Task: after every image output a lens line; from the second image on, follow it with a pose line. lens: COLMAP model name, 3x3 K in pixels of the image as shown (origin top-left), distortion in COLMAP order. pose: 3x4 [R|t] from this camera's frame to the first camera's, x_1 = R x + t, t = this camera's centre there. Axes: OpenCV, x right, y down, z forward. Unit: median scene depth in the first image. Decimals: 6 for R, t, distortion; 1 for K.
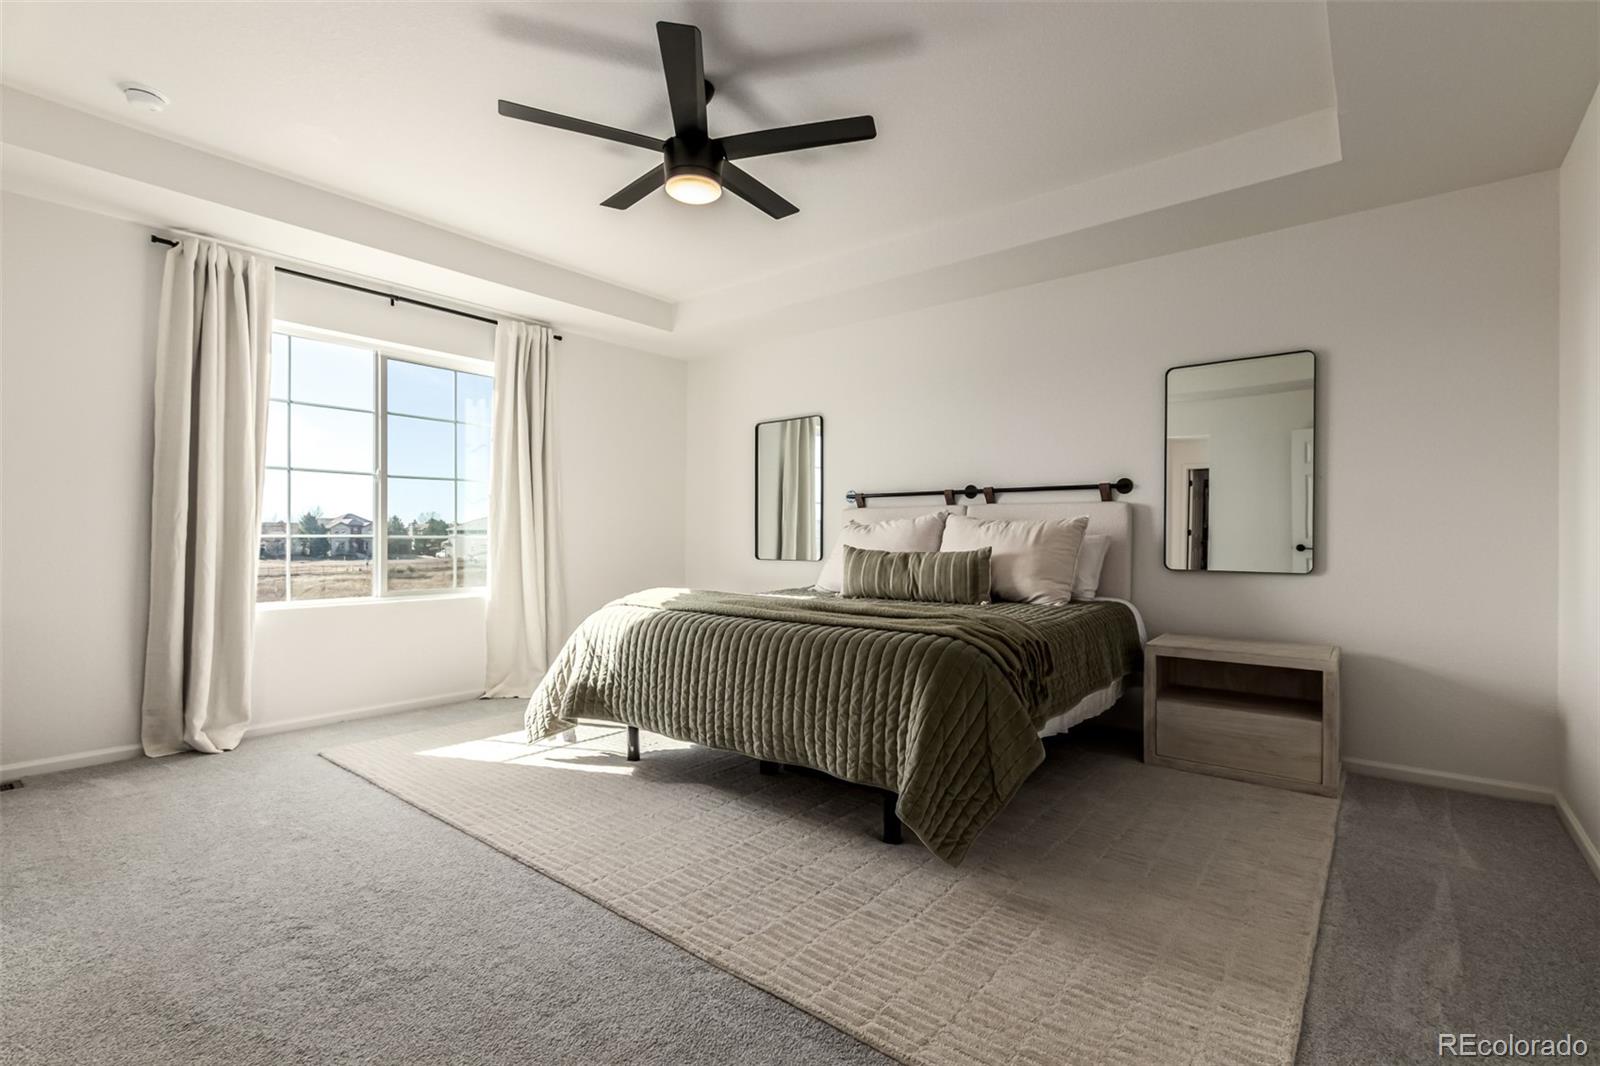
lens RADIAL K [[726.9, 0, 794.9], [0, 726.9, 537.8], [0, 0, 1]] dist [-0.000424, 0.000356]
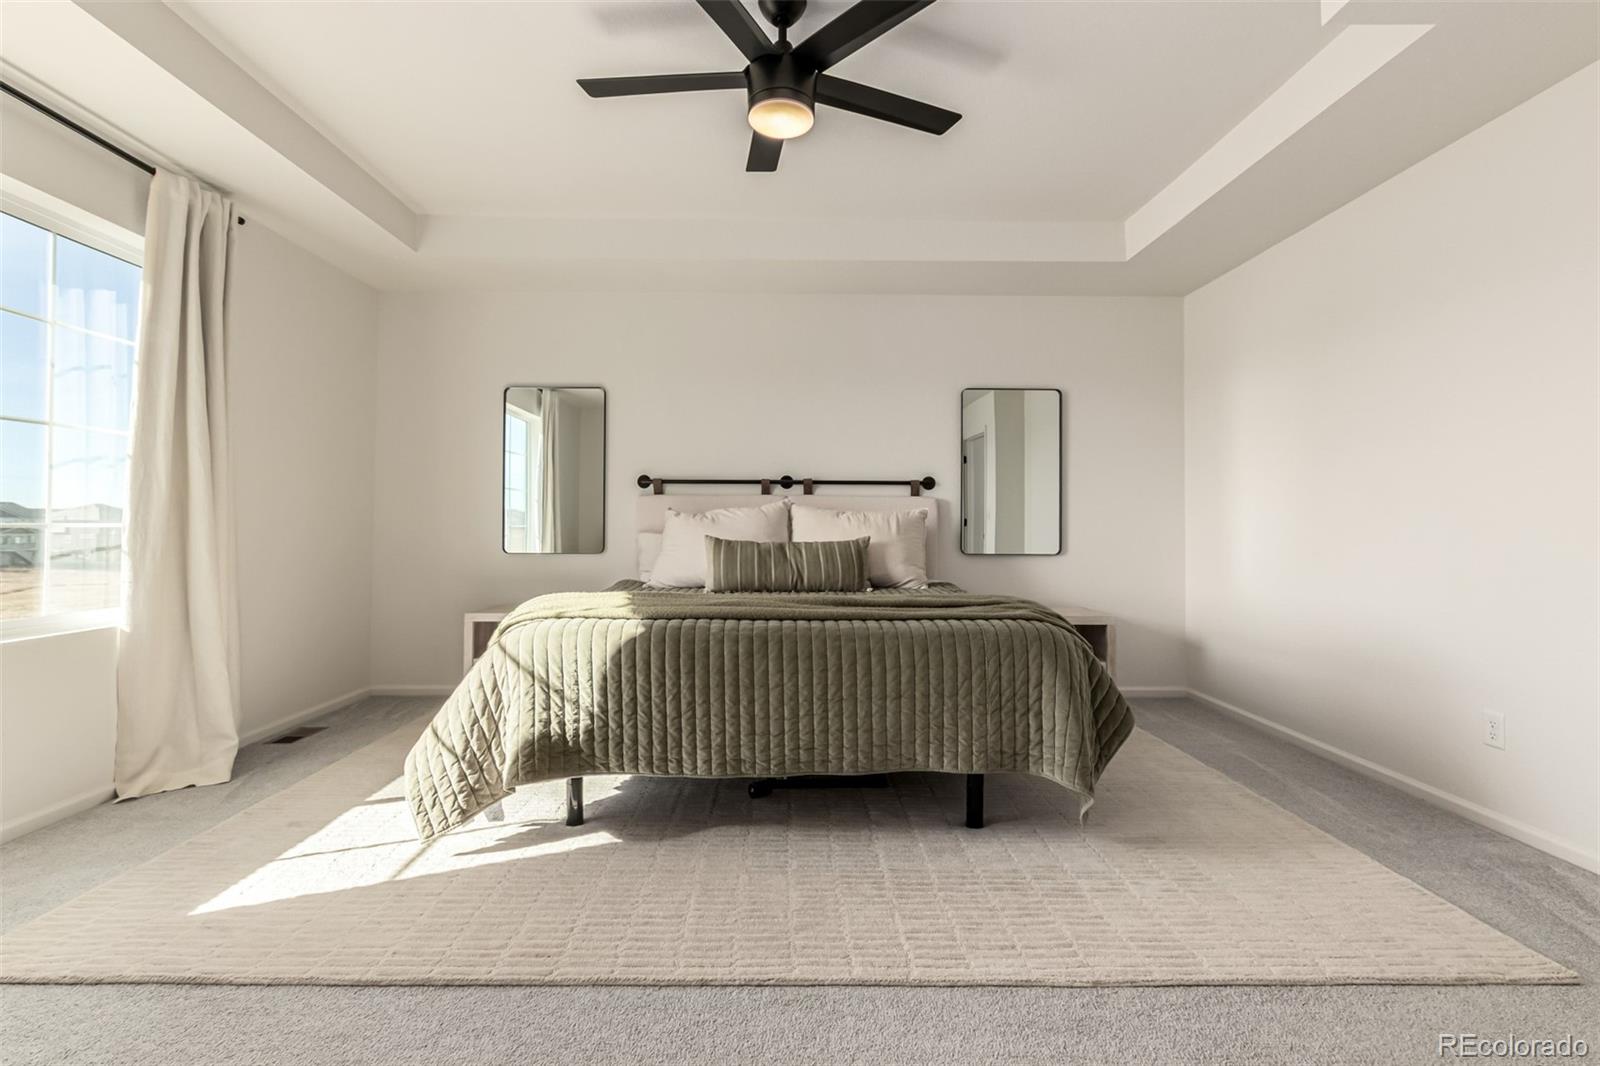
lens RADIAL K [[726.9, 0, 803.7], [0, 726.9, 513.0], [0, 0, 1]] dist [-0.000424, 0.000356]
pose [[0.770962, 0.012747, 0.636753, -0.530356], [-0.001874, 0.999841, -0.017746, -0.002569], [-0.636878, 0.012488, 0.770864, 0.270059]]
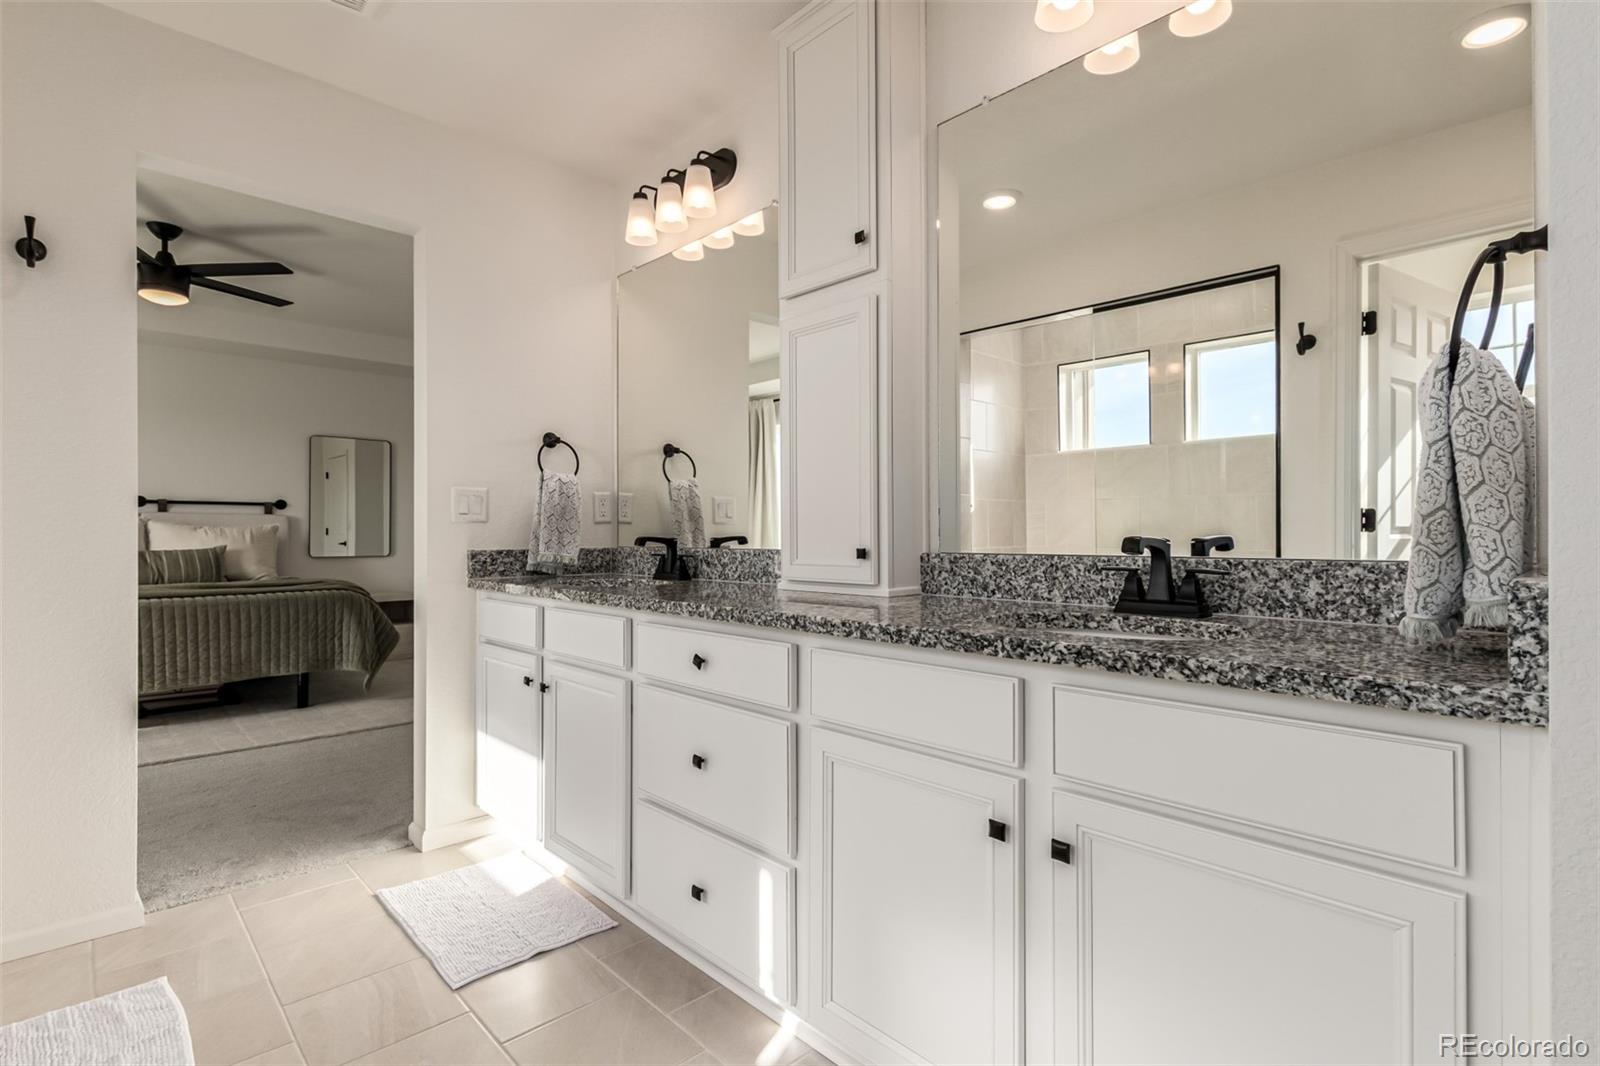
lens RADIAL K [[726.9, 0, 774.4], [0, 726.9, 531.2], [0, 0, 1]] dist [-0.000424, 0.000356]
pose [[0.135124, 0.001710, 0.990827, -1.121797], [0.001776, 0.999996, -0.001968, -0.011332], [-0.990827, 0.002026, 0.135121, -0.303522]]
